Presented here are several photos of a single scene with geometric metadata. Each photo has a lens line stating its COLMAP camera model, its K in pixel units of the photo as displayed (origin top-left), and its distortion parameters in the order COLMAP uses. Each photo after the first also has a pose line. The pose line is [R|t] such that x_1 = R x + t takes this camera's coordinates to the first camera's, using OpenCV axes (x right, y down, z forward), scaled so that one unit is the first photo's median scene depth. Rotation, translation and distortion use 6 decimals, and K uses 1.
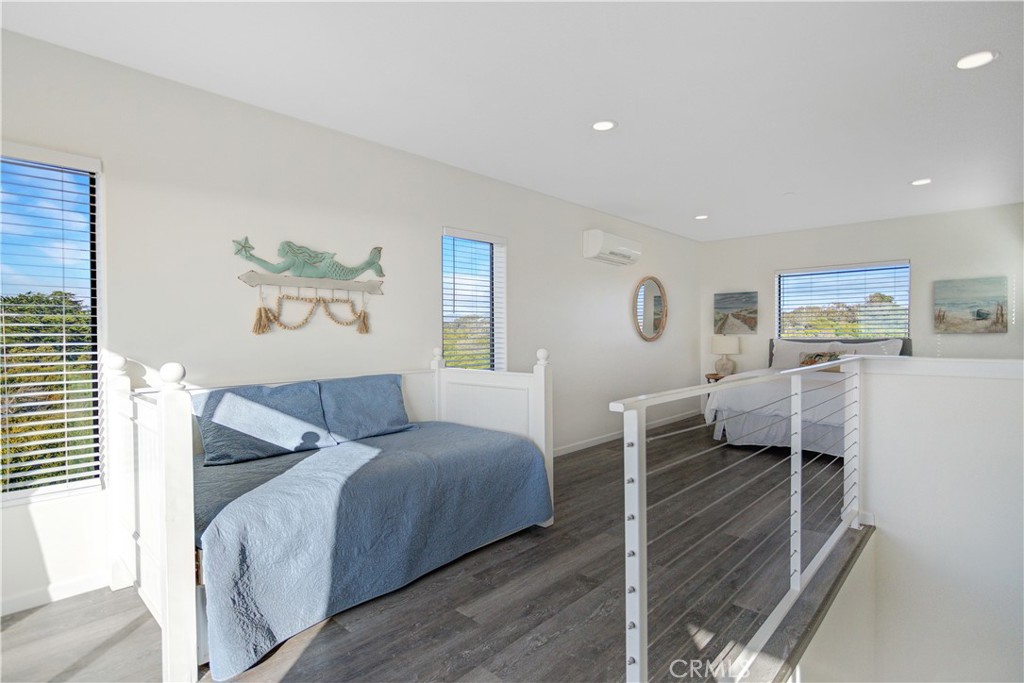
lens RADIAL K [[511.4, 0, 512.0], [0, 511.4, 341.5], [0, 0, 1]] dist [-0.018230, 0.000125]
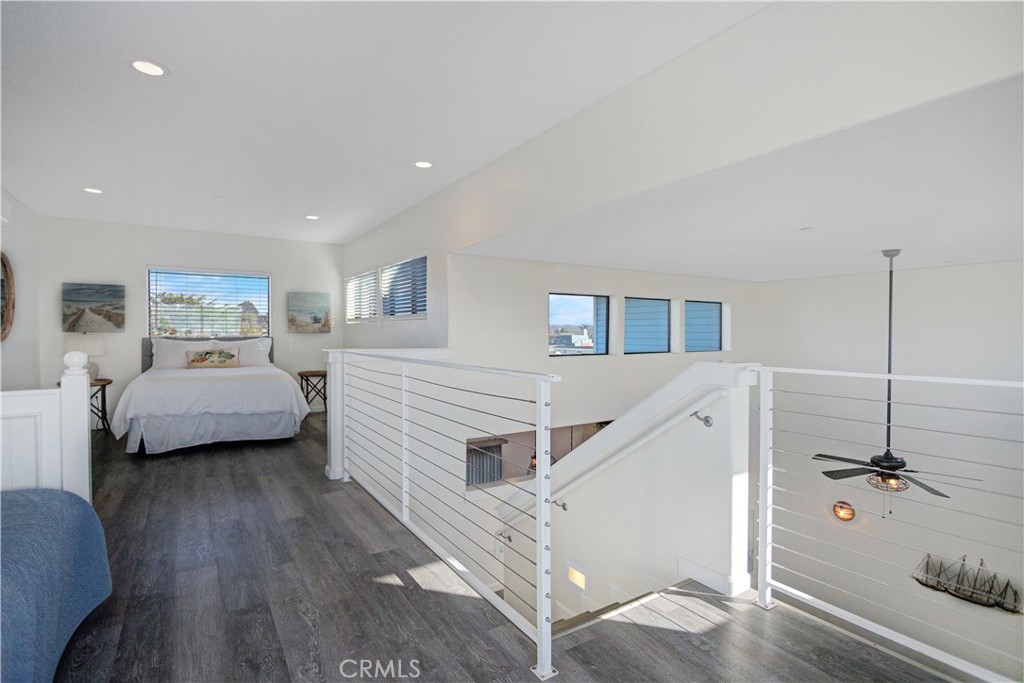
lens RADIAL K [[490.4, 0, 512.0], [0, 490.4, 341.5], [0, 0, 1]] dist [-0.003116, -0.000161]
pose [[0.236673, -0.011209, 0.971525, -0.252009], [0.008699, 0.999918, 0.009418, -0.000646], [-0.971550, 0.006223, 0.236751, 0.157459]]
